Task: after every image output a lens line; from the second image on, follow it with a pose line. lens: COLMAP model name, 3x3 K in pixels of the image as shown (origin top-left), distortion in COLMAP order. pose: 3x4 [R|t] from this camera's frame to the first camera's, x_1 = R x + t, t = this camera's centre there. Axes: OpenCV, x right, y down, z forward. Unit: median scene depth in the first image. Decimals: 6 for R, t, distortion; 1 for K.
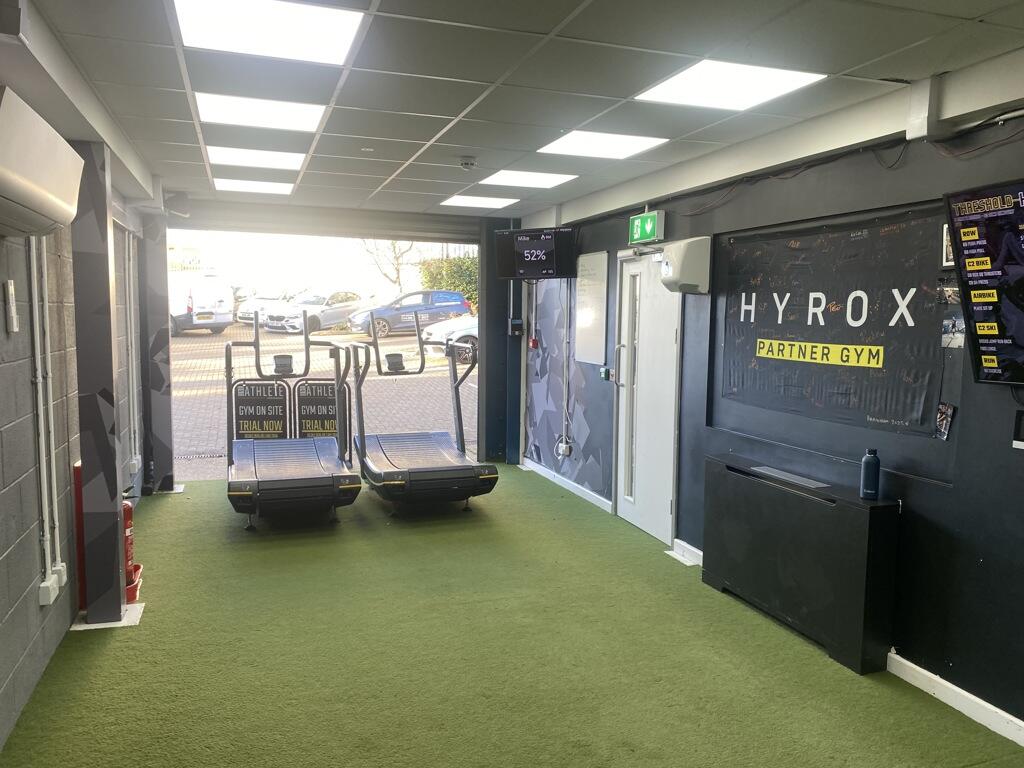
lens RADIAL K [[791.6, 0, 512.0], [0, 791.6, 384.0], [0, 0, 1]] dist [0.004778, -0.000249]
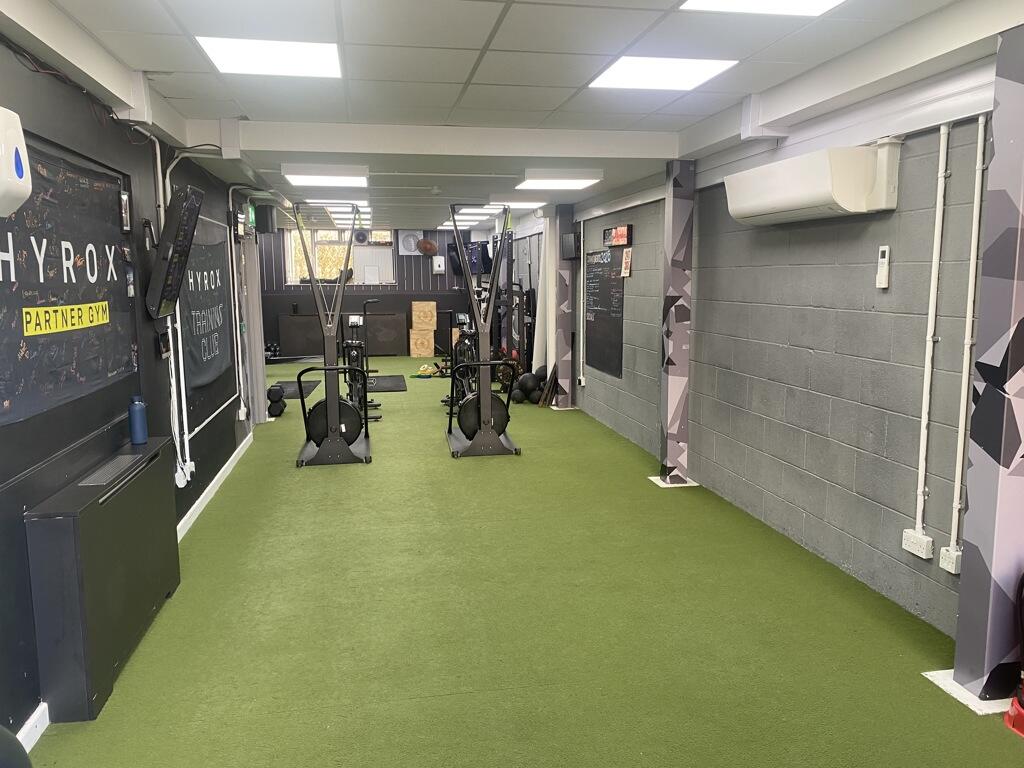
lens RADIAL K [[791.6, 0, 512.0], [0, 791.6, 384.0], [0, 0, 1]] dist [0.004778, -0.000249]
pose [[-0.989232, -0.026896, 0.143864, -0.174558], [0.005902, 0.974838, 0.222838, -0.148432], [-0.146238, 0.221288, -0.964182, 1.706630]]
